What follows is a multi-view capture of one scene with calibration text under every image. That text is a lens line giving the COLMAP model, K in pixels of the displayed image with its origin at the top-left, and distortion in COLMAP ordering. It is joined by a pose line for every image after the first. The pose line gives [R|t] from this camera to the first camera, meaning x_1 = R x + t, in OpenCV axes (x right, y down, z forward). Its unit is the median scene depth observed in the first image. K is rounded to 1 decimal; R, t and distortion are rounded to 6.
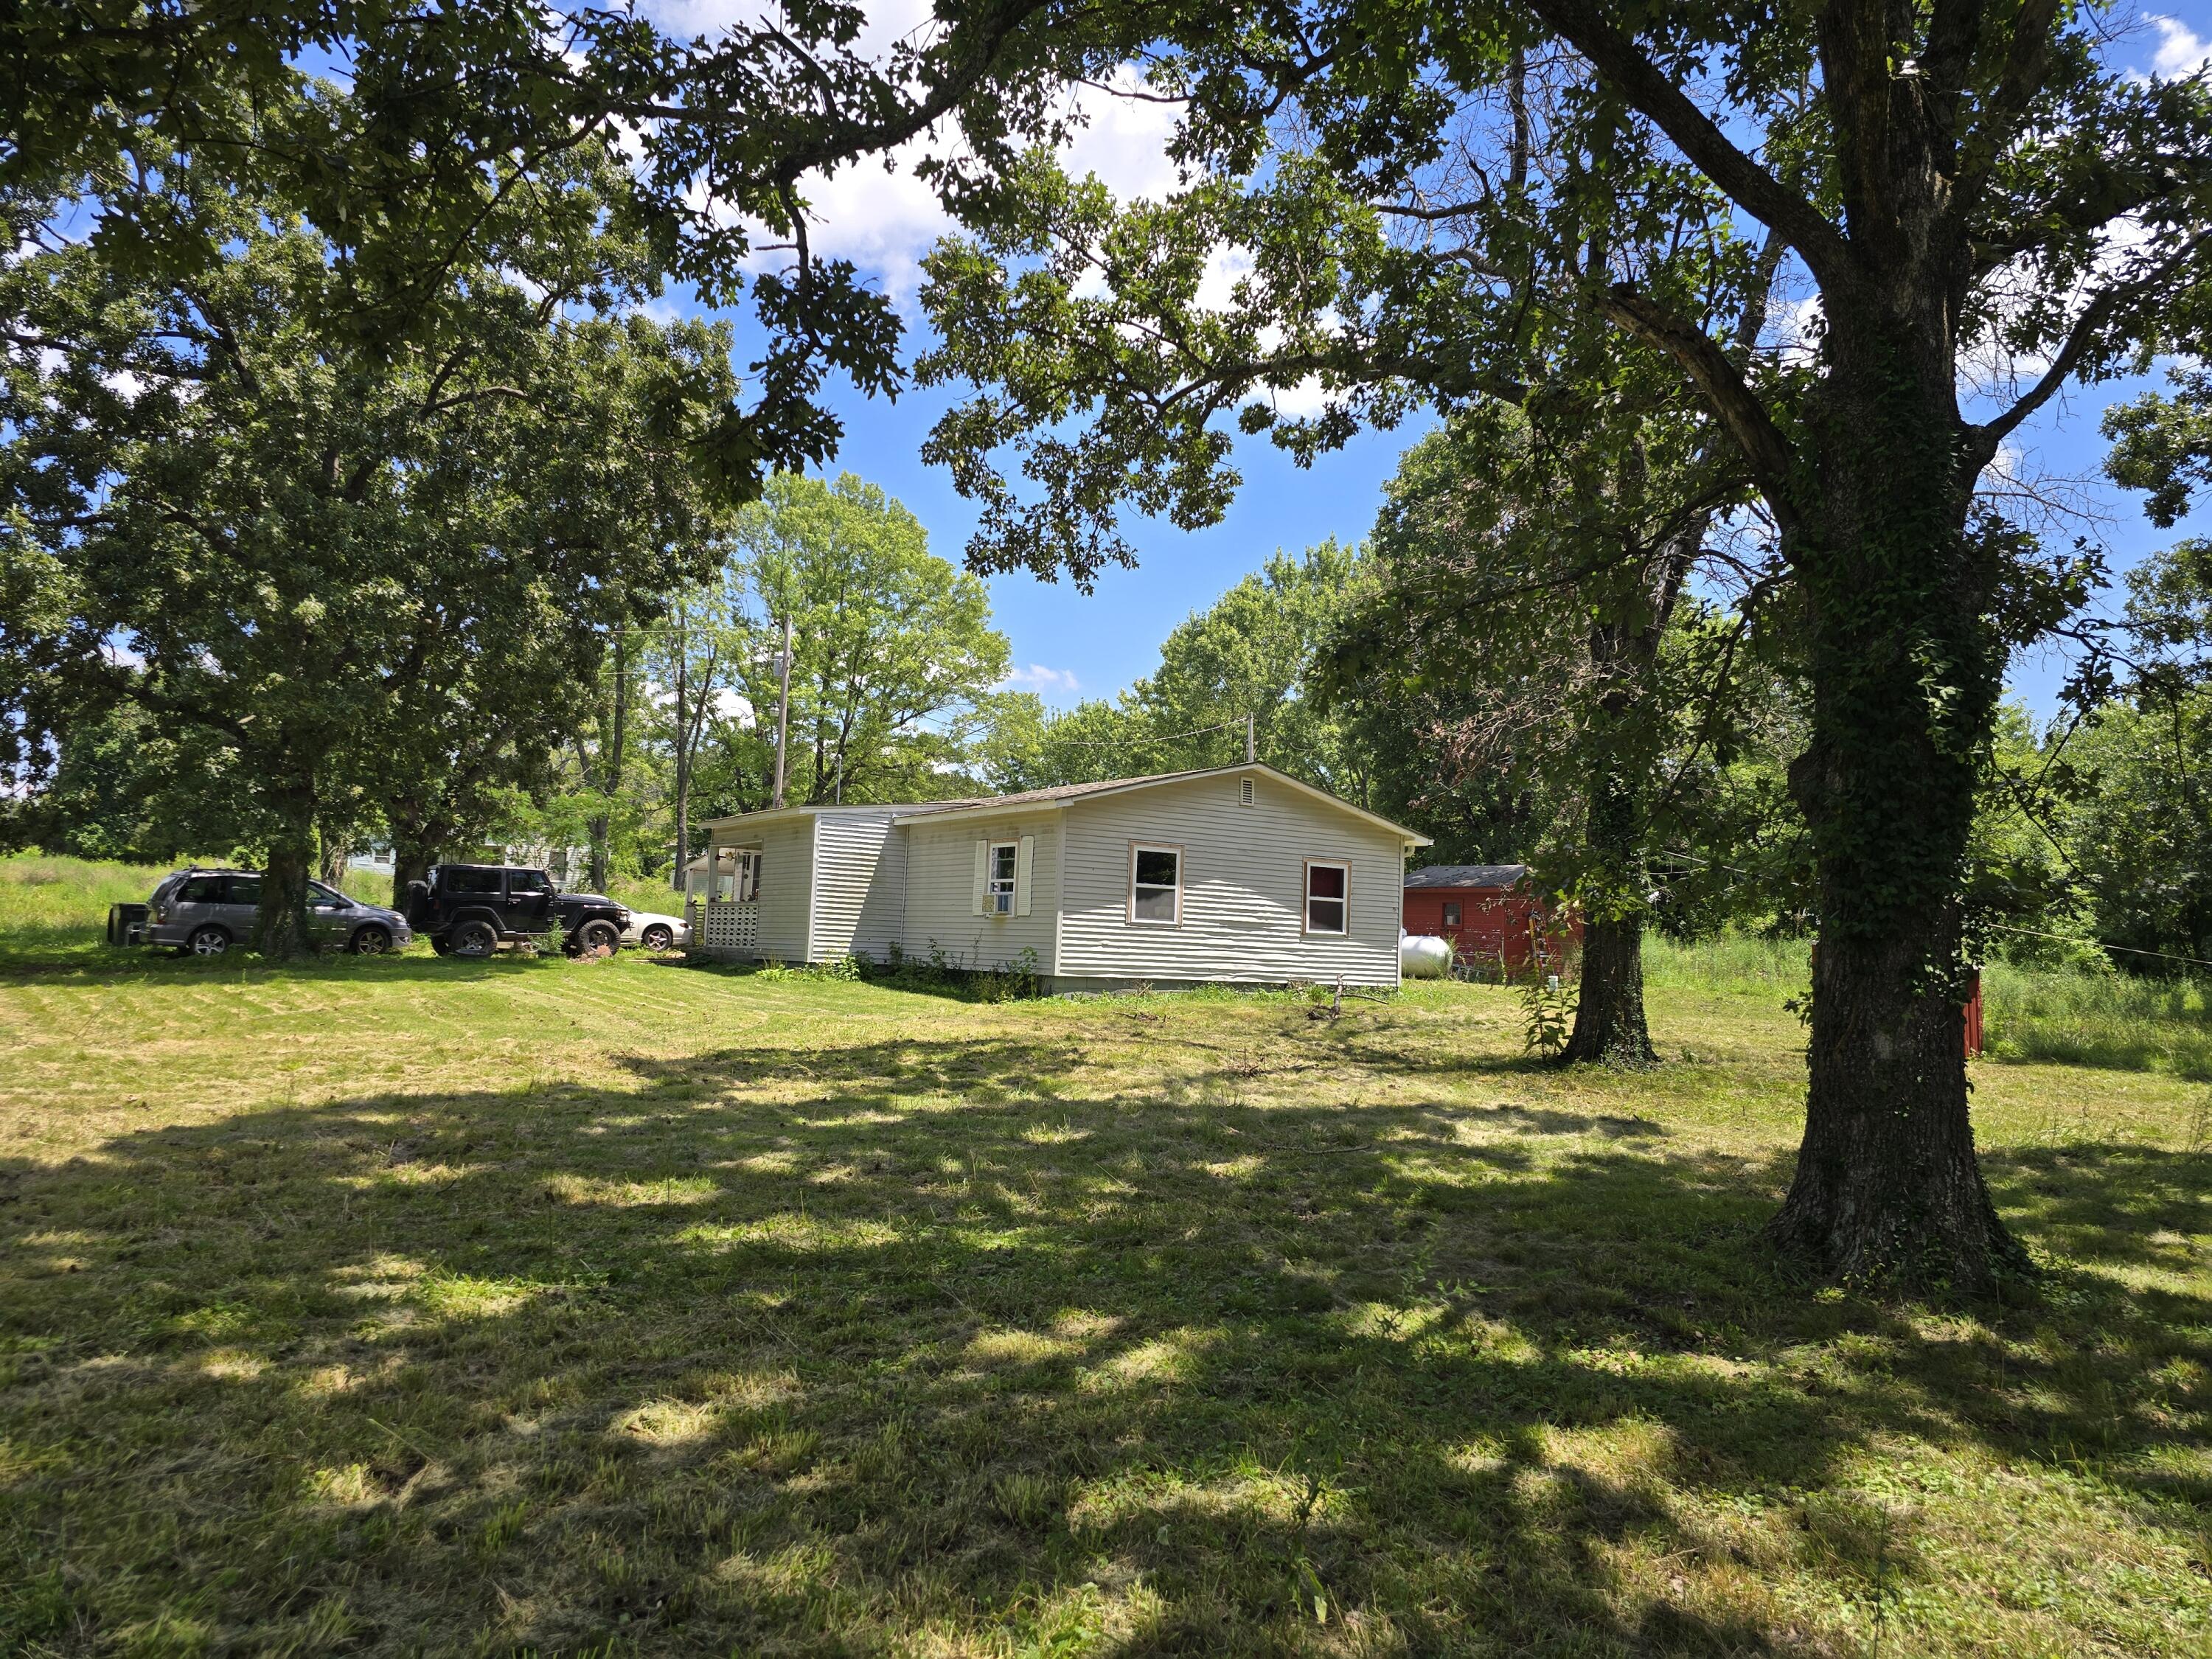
lens RADIAL K [[1497.4, 0, 1114.0], [0, 1497.4, 814.5], [0, 0, 1]] dist [0.054070, 0.000537]
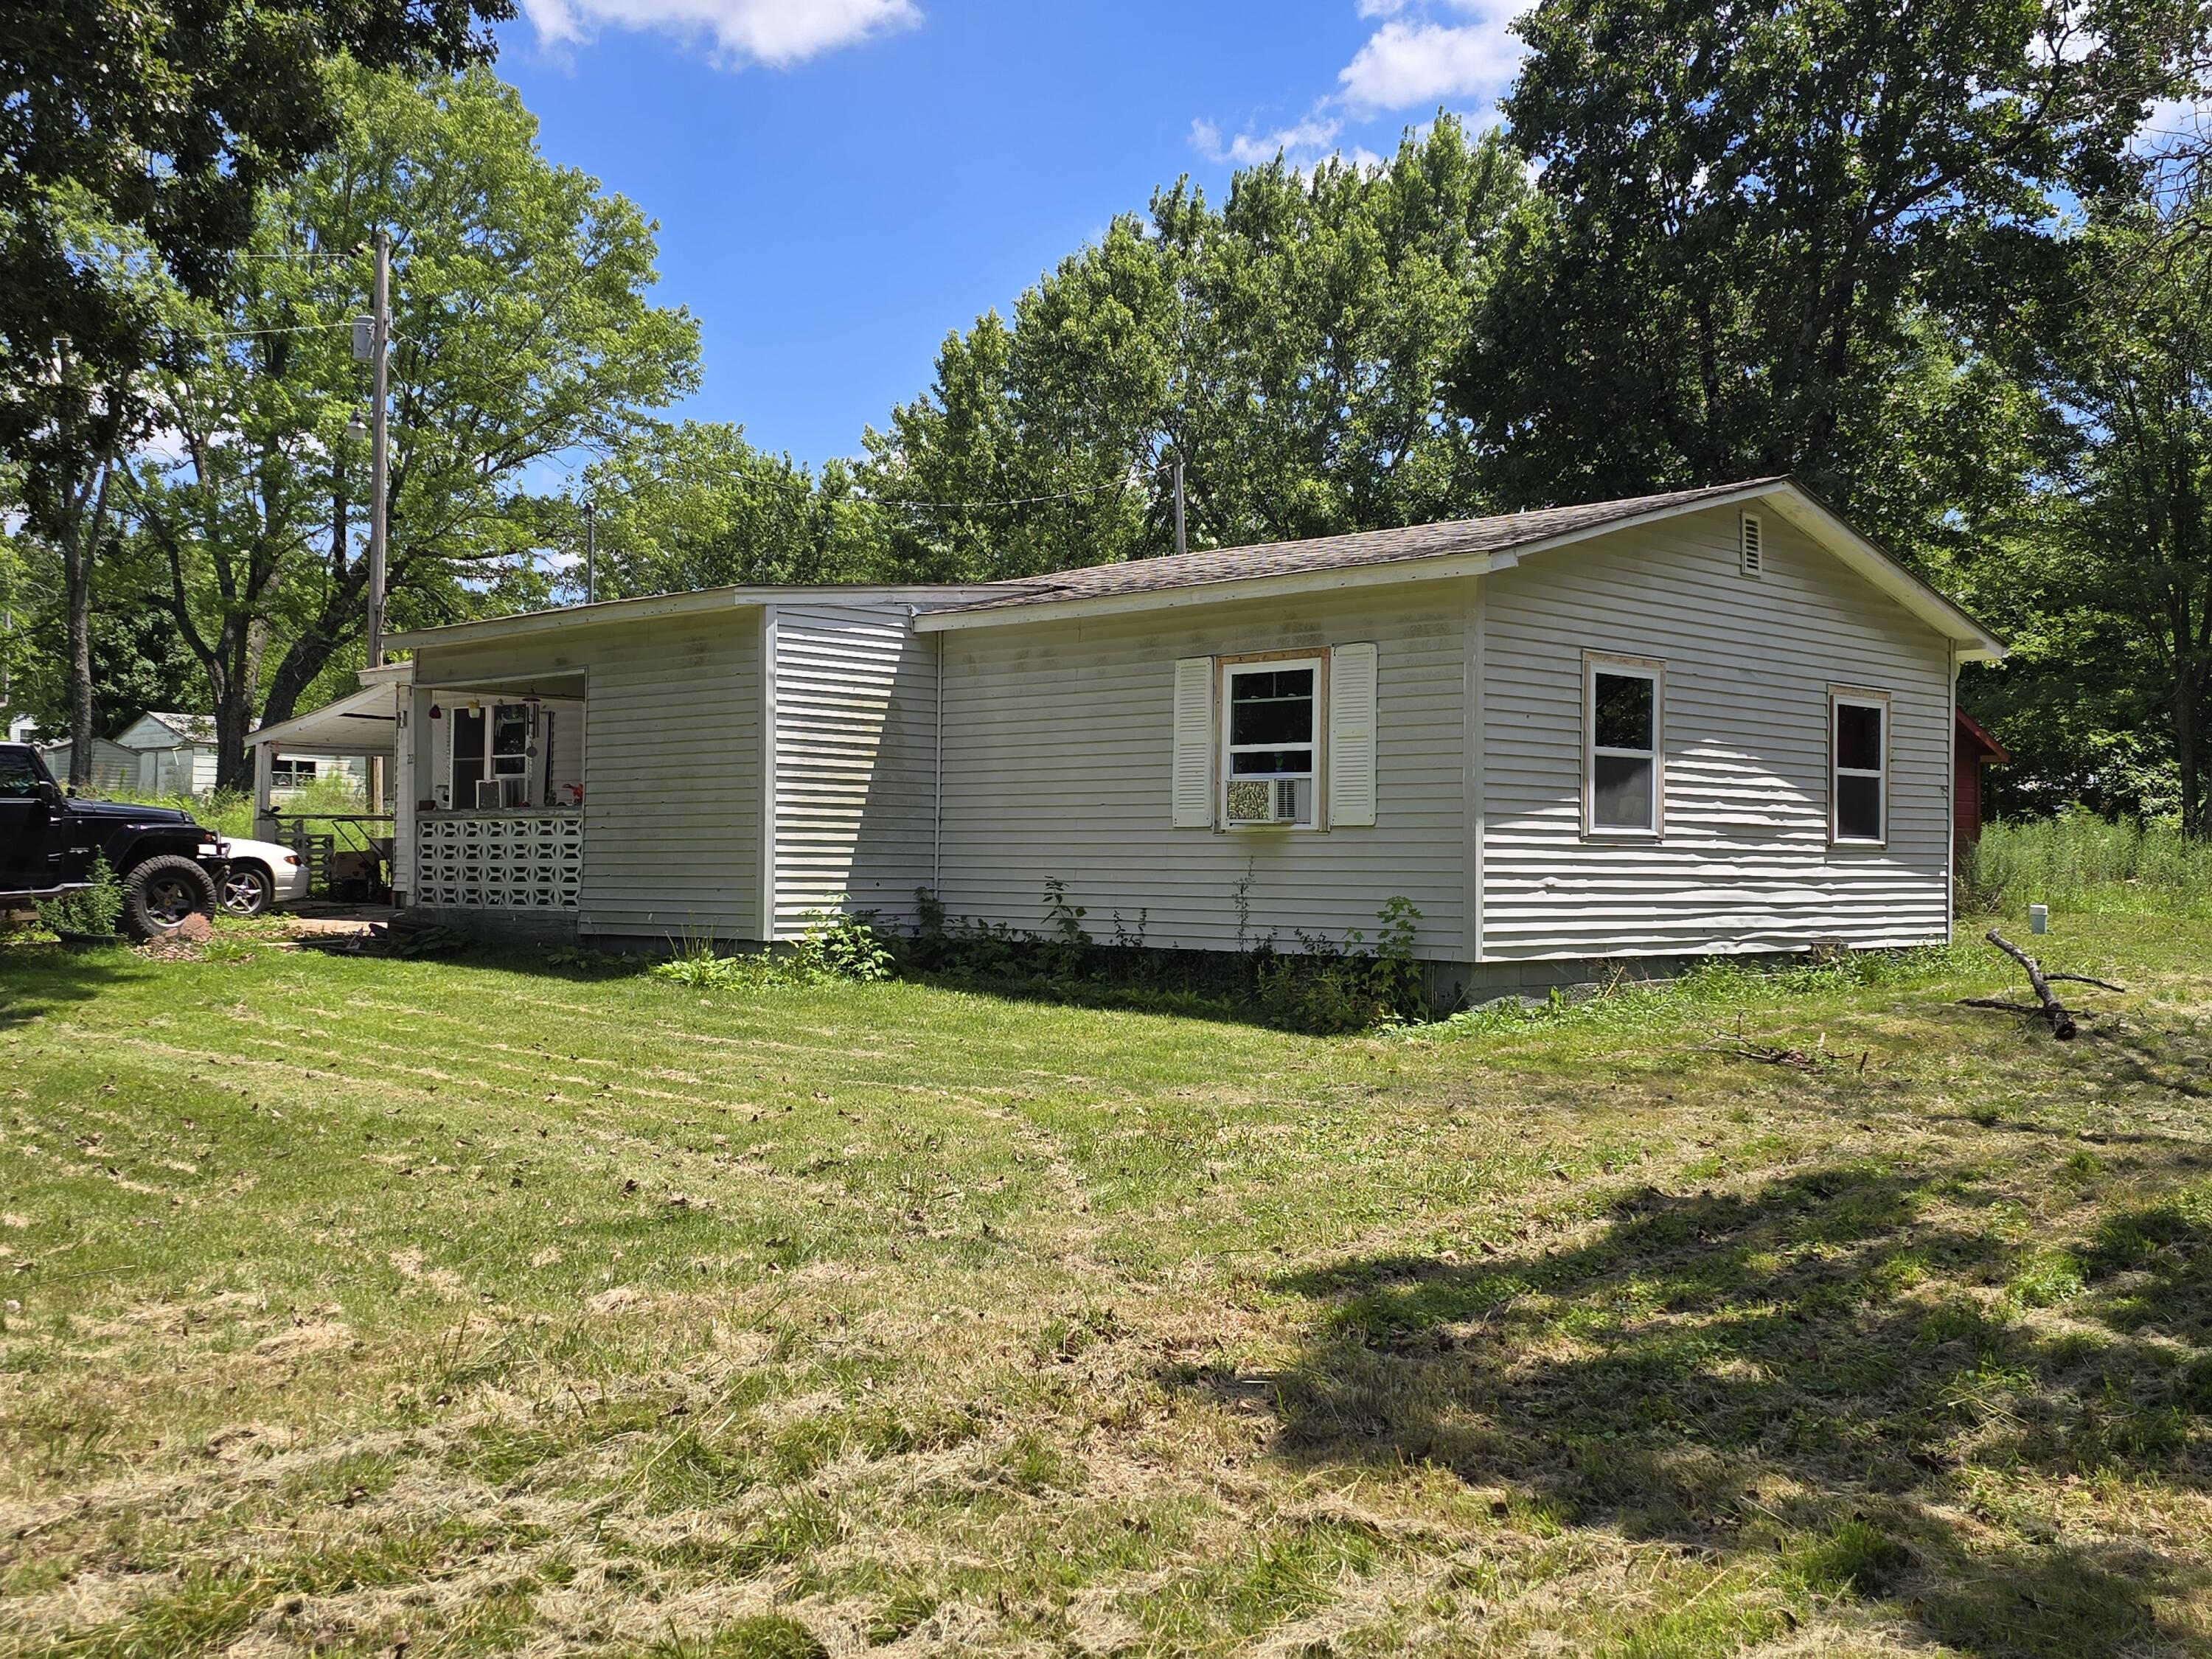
lens RADIAL K [[2203.3, 0, 1103.4], [0, 2203.3, 832.0], [0, 0, 1]] dist [0.049592, 0.000000]
pose [[0.976247, -0.027679, 0.214886, -0.245114], [0.010267, 0.996602, 0.081726, 0.014027], [-0.216418, -0.077578, 0.973214, 0.347769]]
